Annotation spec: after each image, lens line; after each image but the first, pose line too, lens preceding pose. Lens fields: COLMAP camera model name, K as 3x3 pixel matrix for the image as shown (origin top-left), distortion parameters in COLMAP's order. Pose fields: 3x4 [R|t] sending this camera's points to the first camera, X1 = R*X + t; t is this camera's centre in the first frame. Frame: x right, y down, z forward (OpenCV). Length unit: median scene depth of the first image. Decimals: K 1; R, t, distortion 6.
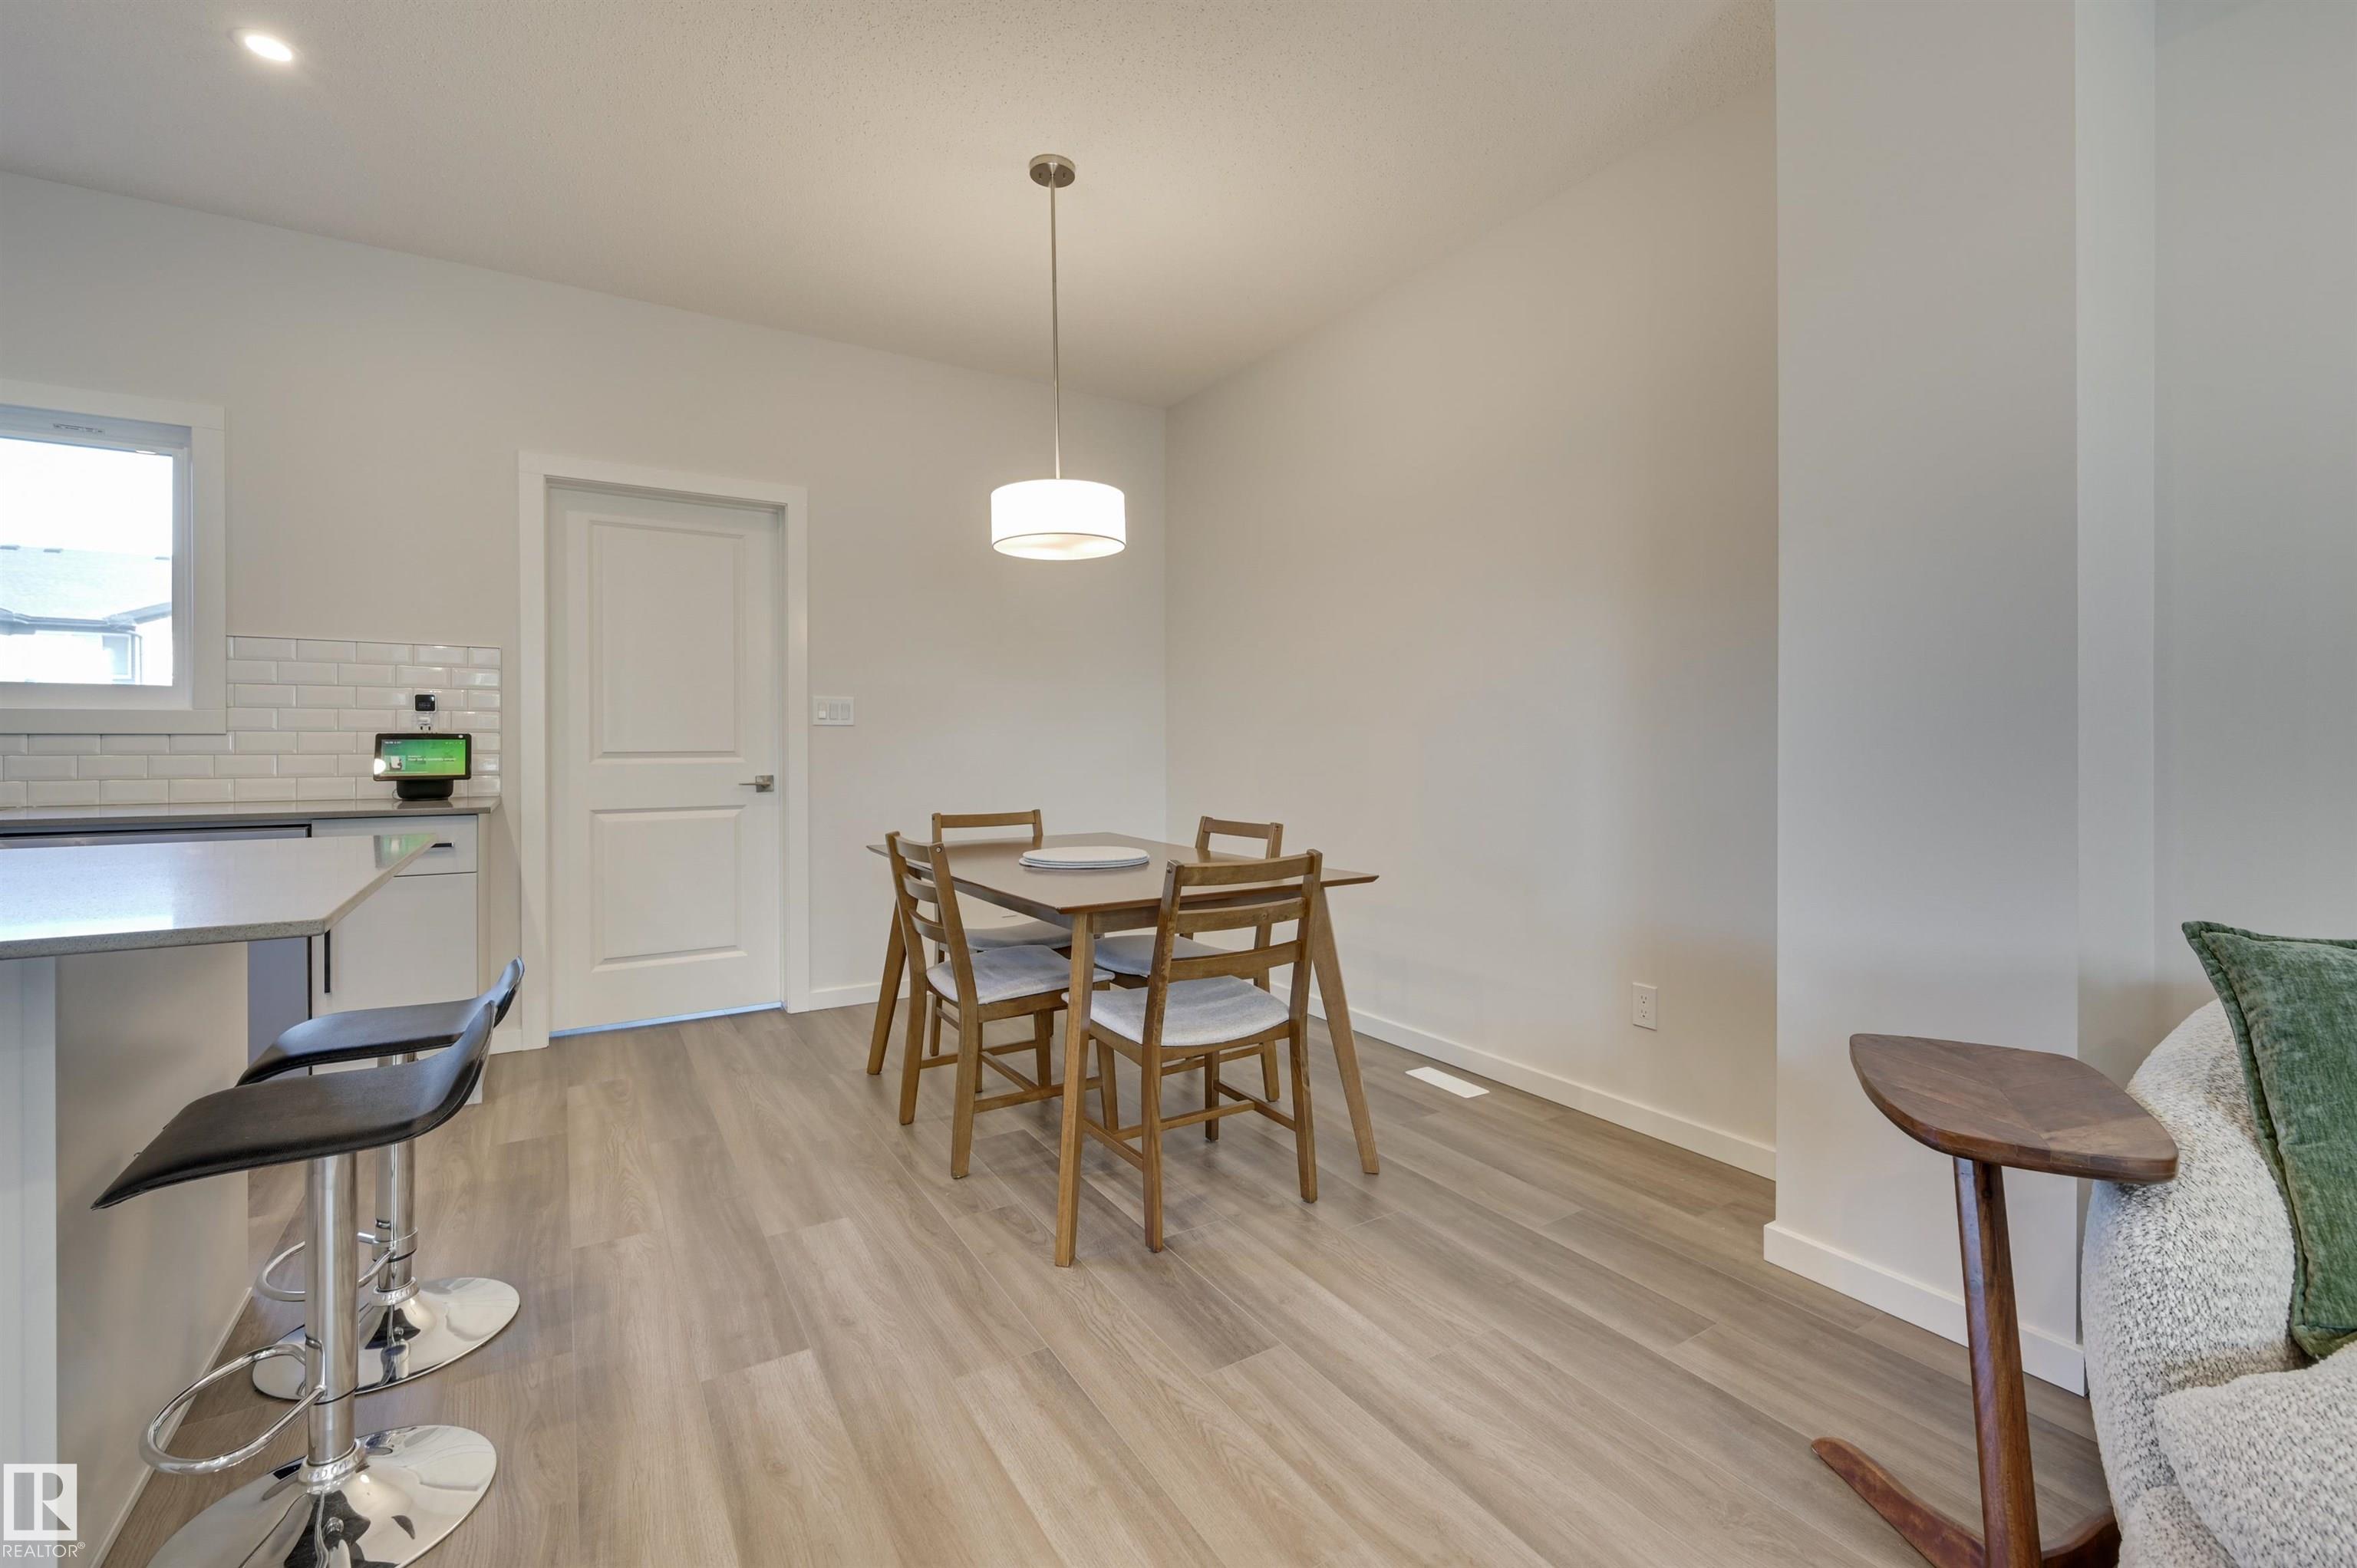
lens RADIAL K [[1012.7, 0, 1198.6], [0, 1012.7, 747.6], [0, 0, 1]] dist [0.000917, 0.000149]
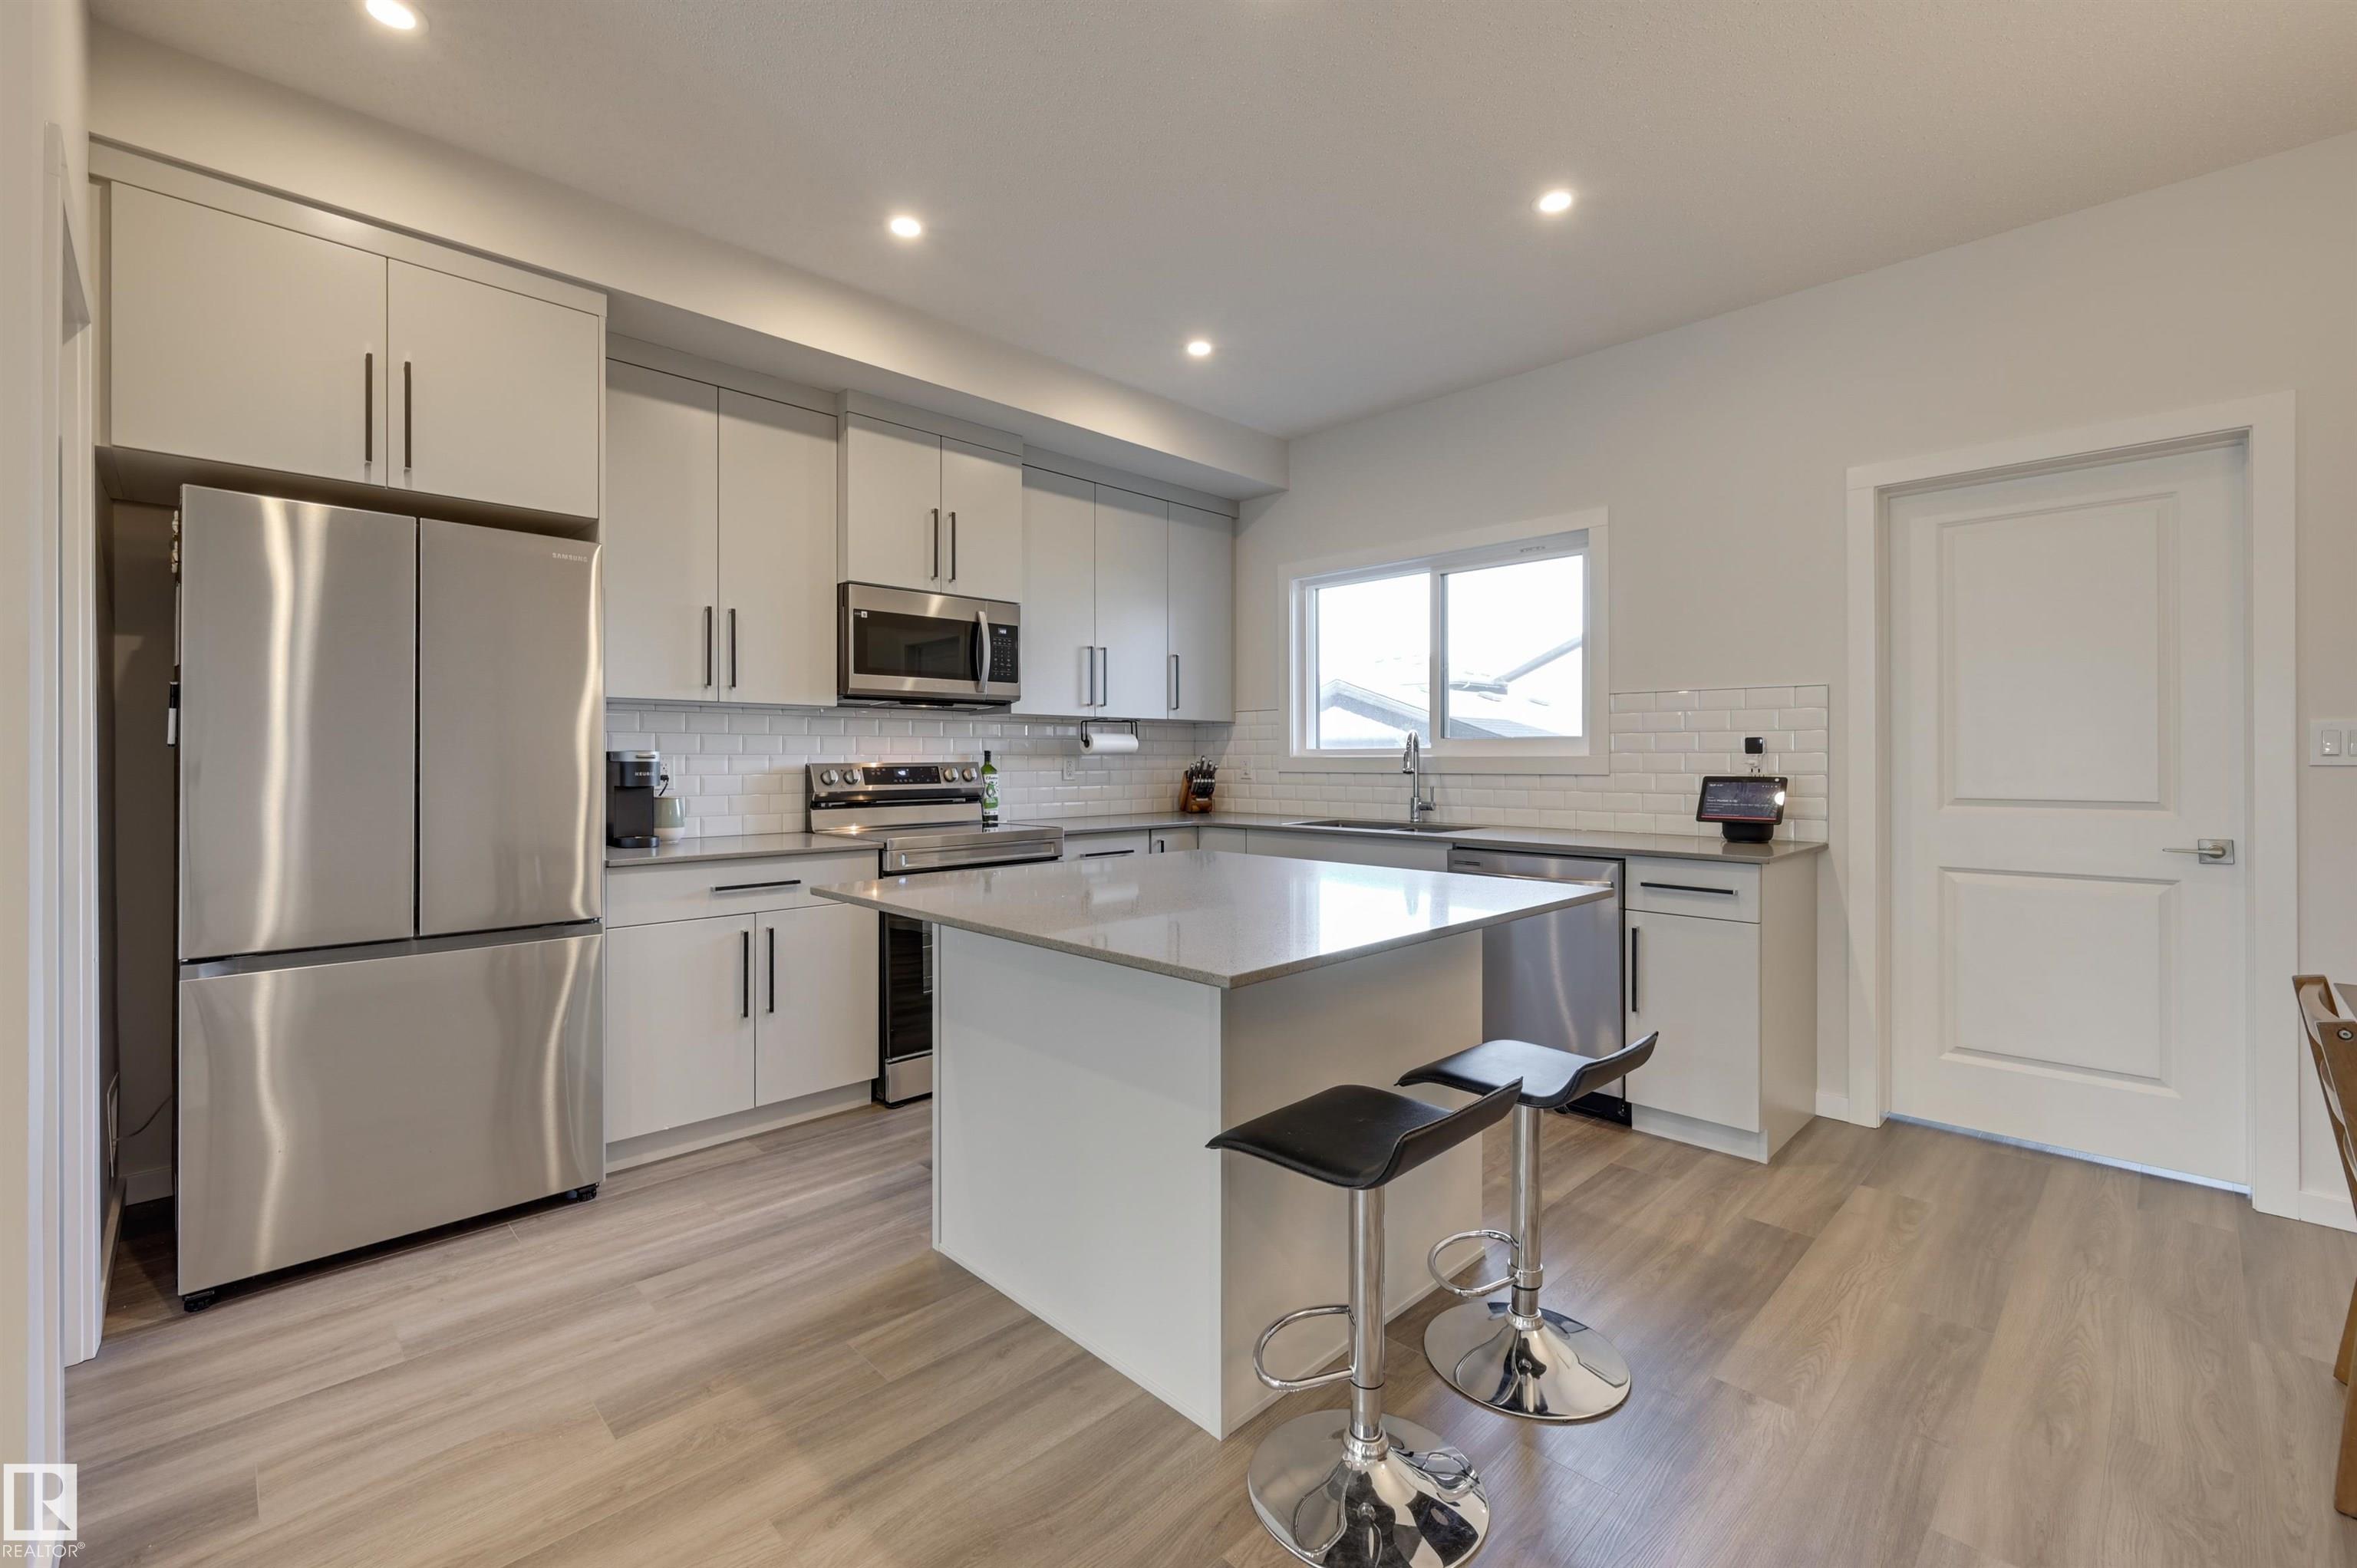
lens RADIAL K [[993.8, 0, 1171.1], [0, 993.8, 765.8], [0, 0, 1]] dist [-0.001181, 0.000251]
pose [[0.211685, 0.006972, -0.977313, 0.088407], [-0.002132, 0.999975, 0.006671, -0.031745], [0.977336, 0.000672, 0.211695, 0.238400]]
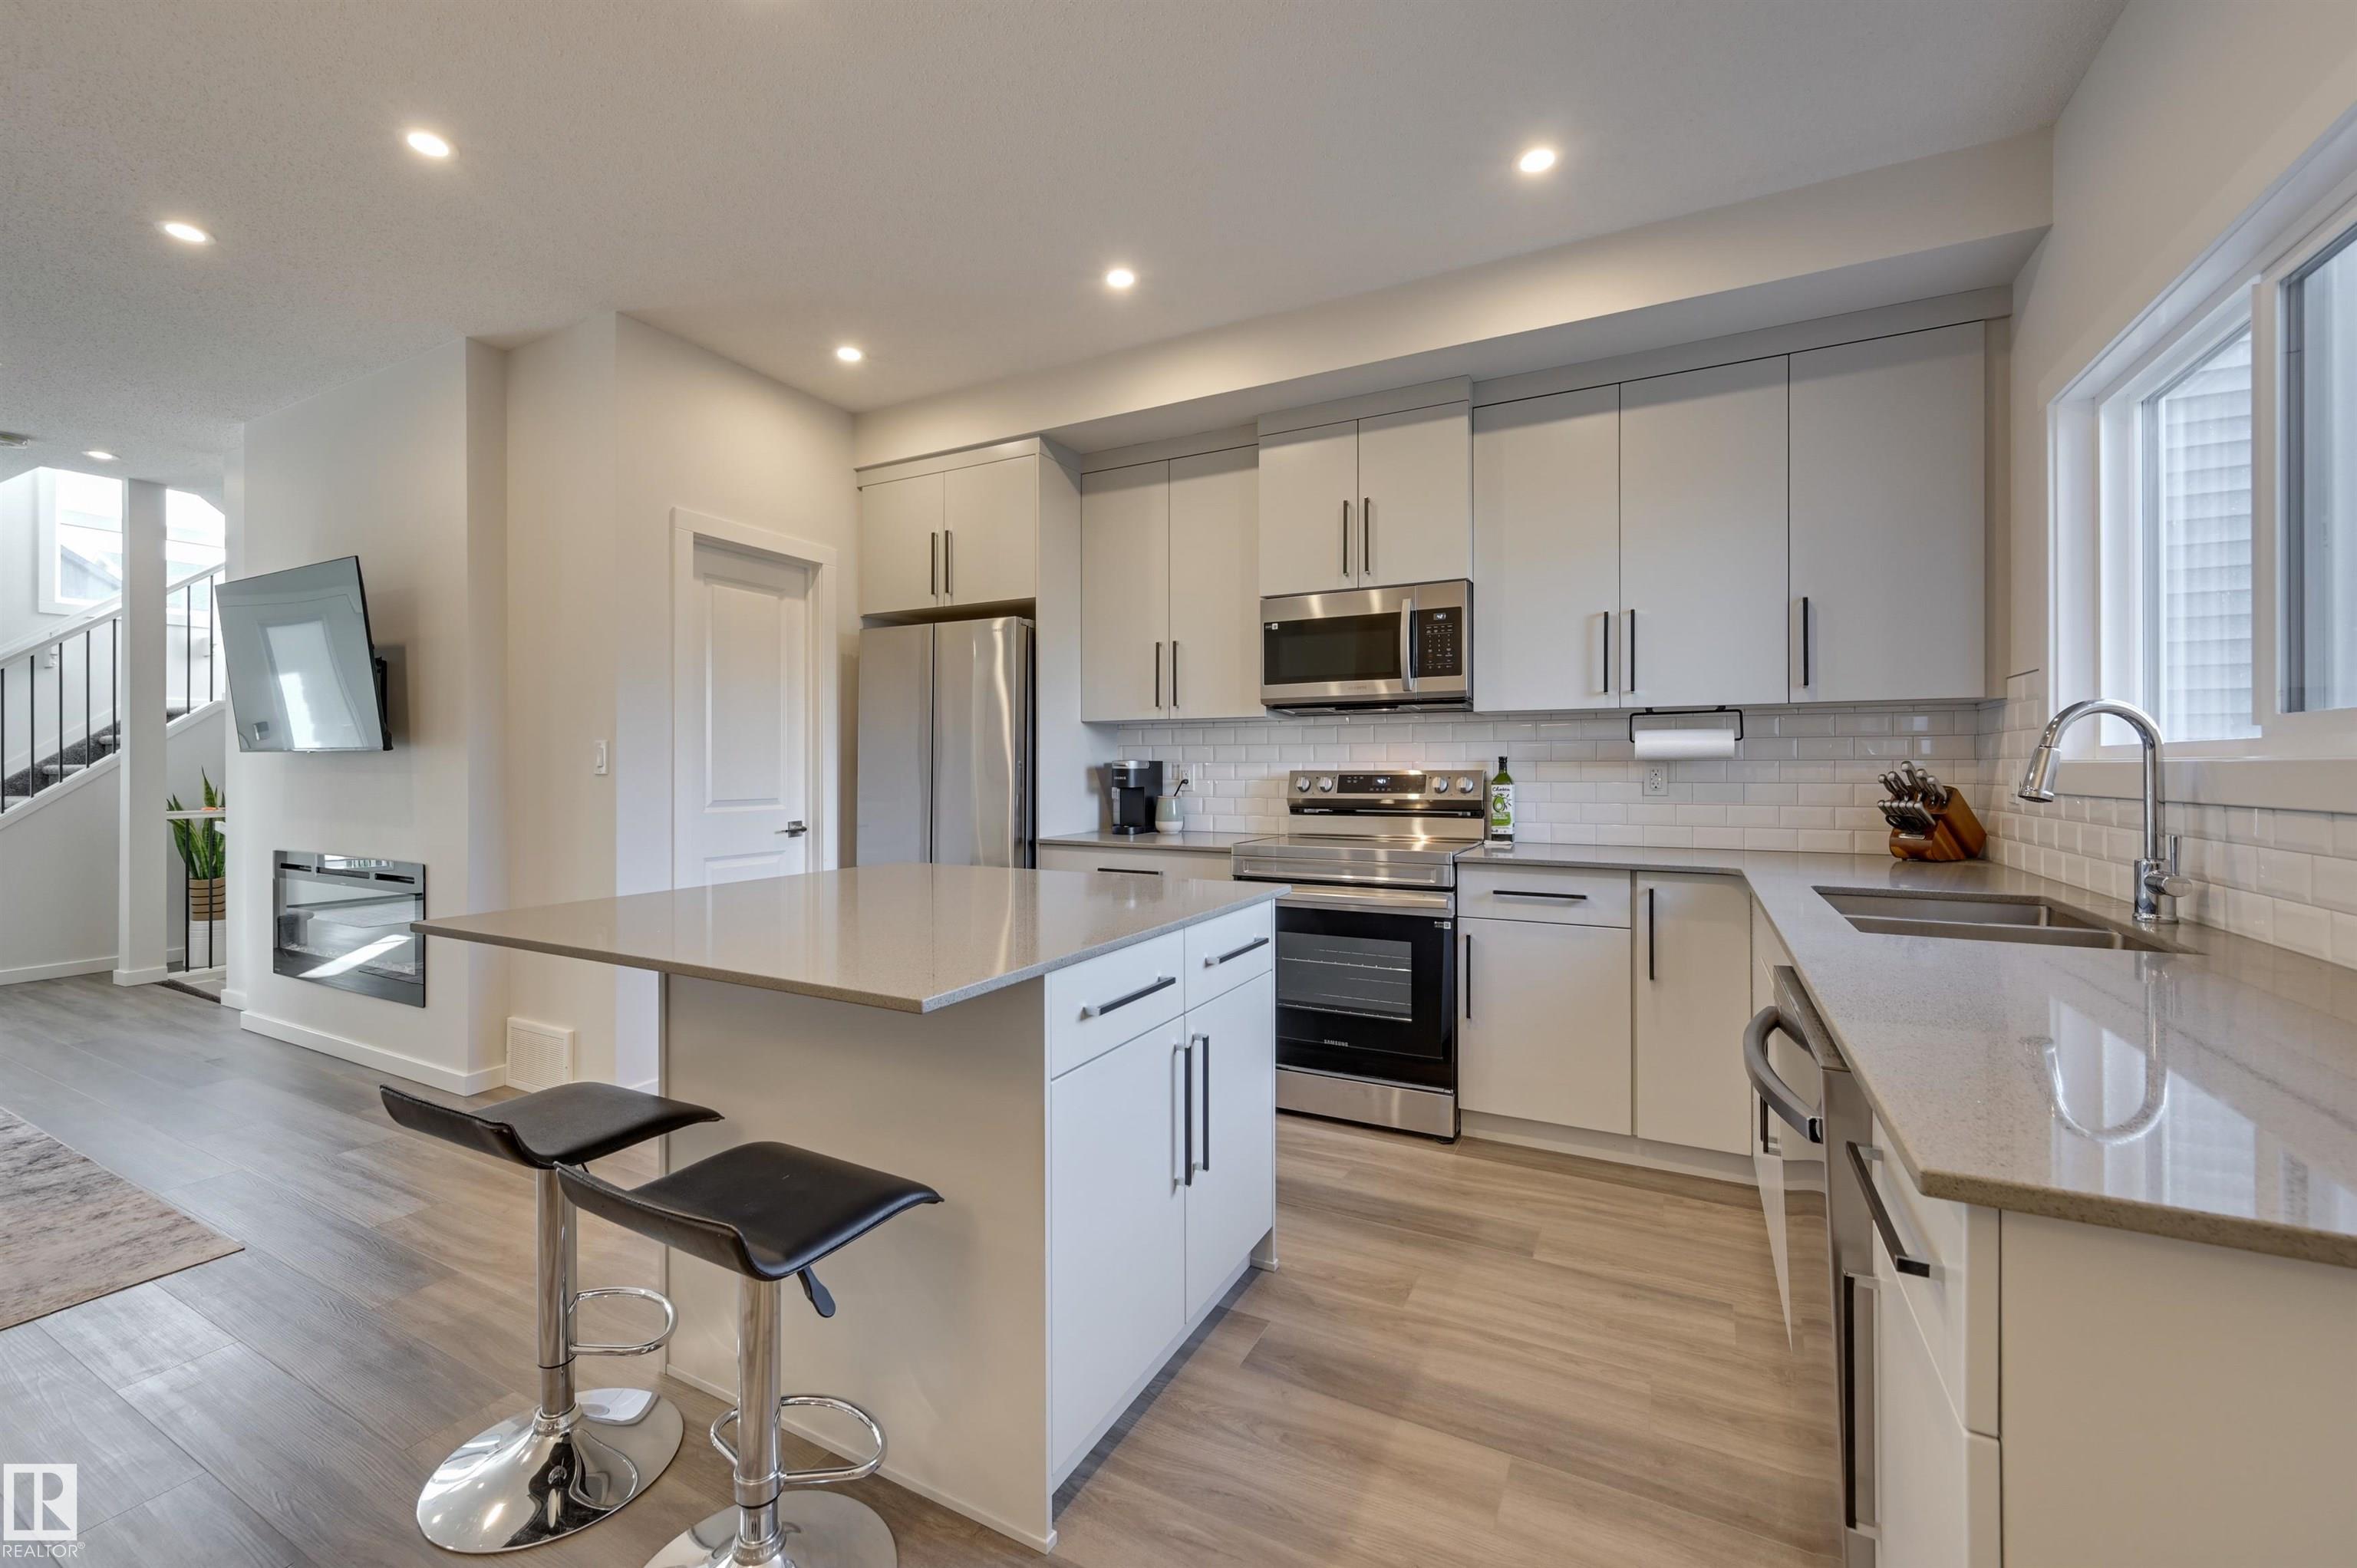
lens RADIAL K [[959.7, 0, 1148.7], [0, 959.7, 766.2], [0, 0, 1]] dist [-0.000620, 0.000126]
pose [[-0.872357, 0.000096, -0.488869, -0.409180], [-0.000998, 0.999998, 0.001977, -0.033670], [0.488868, 0.002213, -0.872355, 1.042503]]
